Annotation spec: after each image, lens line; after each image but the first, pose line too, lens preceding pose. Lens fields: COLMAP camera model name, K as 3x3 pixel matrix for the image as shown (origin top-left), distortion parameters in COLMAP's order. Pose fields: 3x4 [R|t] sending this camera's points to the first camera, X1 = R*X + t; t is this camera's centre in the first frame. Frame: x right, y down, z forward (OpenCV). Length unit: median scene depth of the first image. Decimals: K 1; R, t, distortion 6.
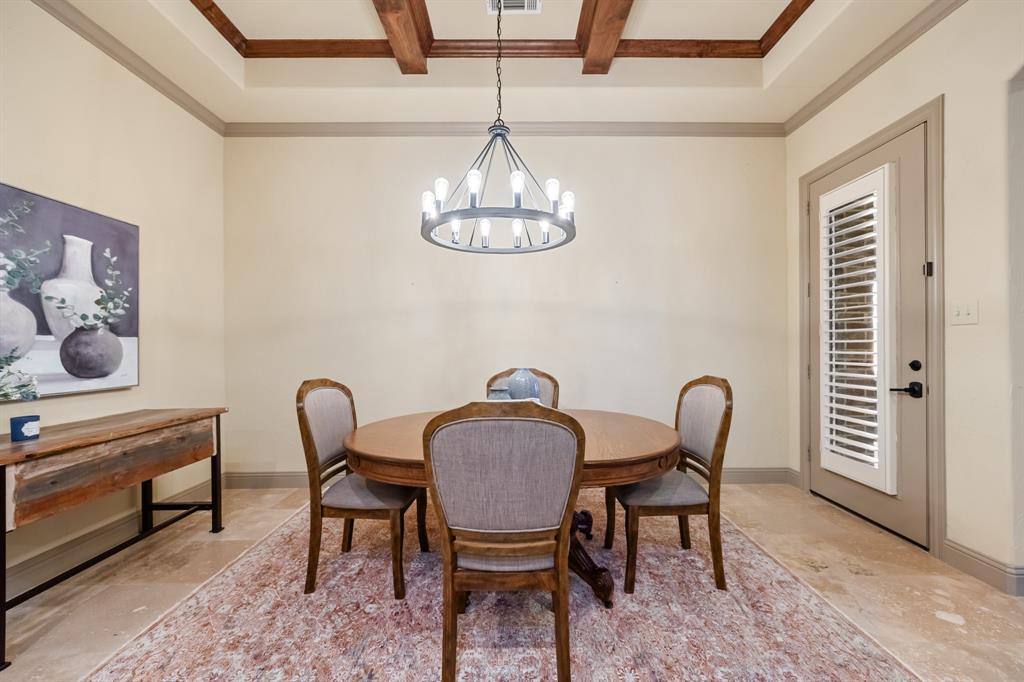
lens RADIAL K [[408.4, 0, 512.0], [0, 408.4, 341.0], [0, 0, 1]] dist [0.002792, 0.000586]
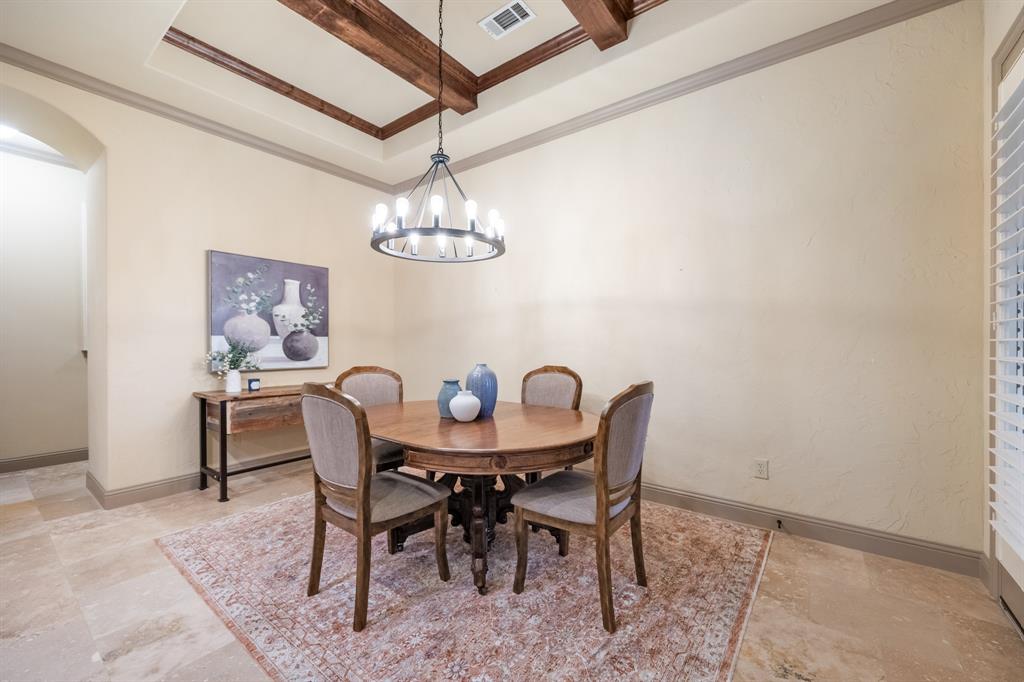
lens RADIAL K [[411.5, 0, 512.0], [0, 411.5, 341.0], [0, 0, 1]] dist [0.000185, 0.000111]
pose [[0.794398, 0.003162, -0.607389, 0.755692], [0.000527, 0.999982, 0.005896, -0.001736], [0.607397, -0.005004, 0.794383, 0.172892]]
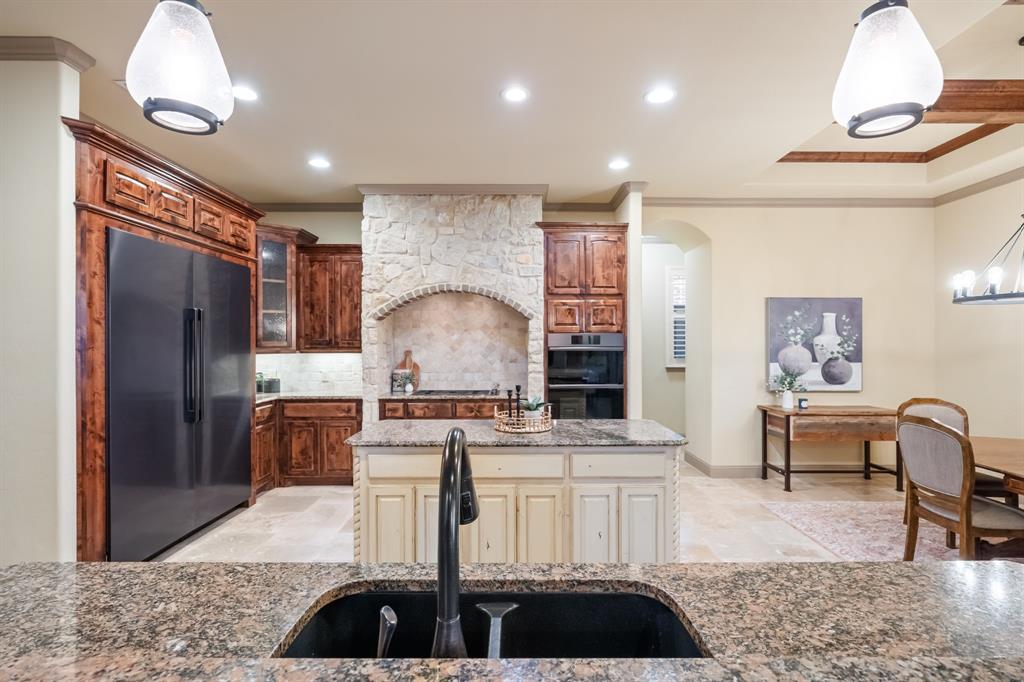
lens RADIAL K [[479.4, 0, 512.9], [0, 479.4, 343.9], [0, 0, 1]] dist [-0.020532, 0.000543]
pose [[-0.011018, 0.004388, -0.999930, 1.254586], [0.005982, 0.999973, 0.004322, -0.121648], [0.999921, -0.005934, -0.011044, -0.504300]]
